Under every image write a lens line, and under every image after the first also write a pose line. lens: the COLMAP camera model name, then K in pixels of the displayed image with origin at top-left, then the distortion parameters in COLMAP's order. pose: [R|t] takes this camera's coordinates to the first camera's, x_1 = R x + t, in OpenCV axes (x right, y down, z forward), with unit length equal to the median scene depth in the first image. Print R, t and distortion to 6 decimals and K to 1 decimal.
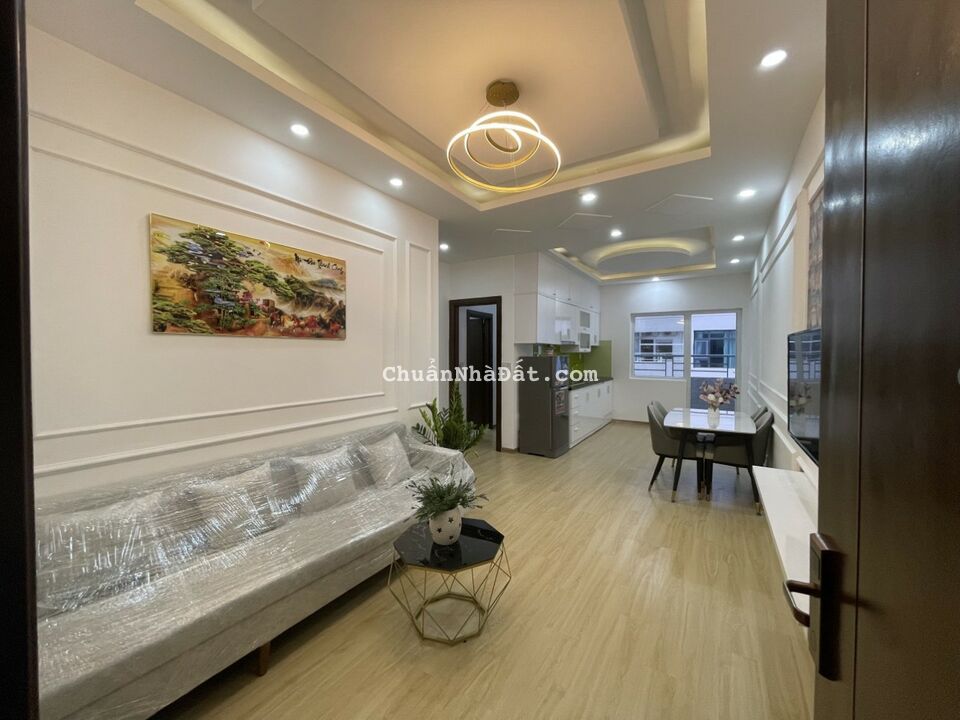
lens RADIAL K [[385.5, 0, 478.2], [0, 385.5, 360.5], [0, 0, 1]] dist [0.000307, -0.000088]
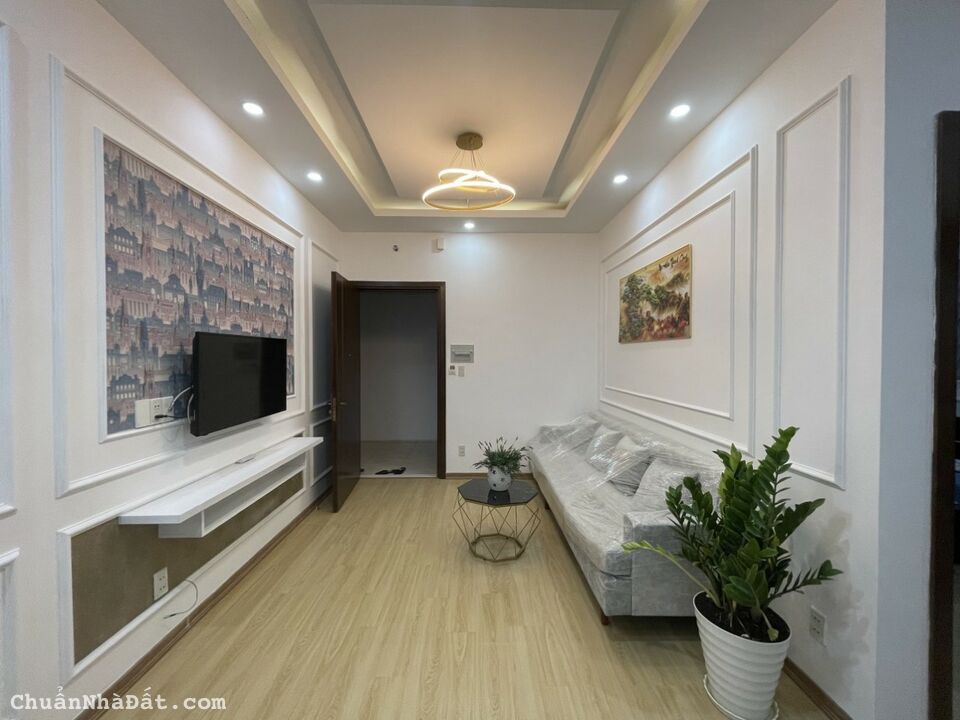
lens RADIAL K [[385.5, 0, 482.7], [0, 385.5, 360.5], [0, 0, 1]] dist [0.000307, -0.000088]
pose [[-0.835701, 0.005462, -0.549158, 0.253392], [-0.011391, 0.999563, 0.027276, -0.010616], [0.549067, 0.029050, -0.835273, 0.743341]]
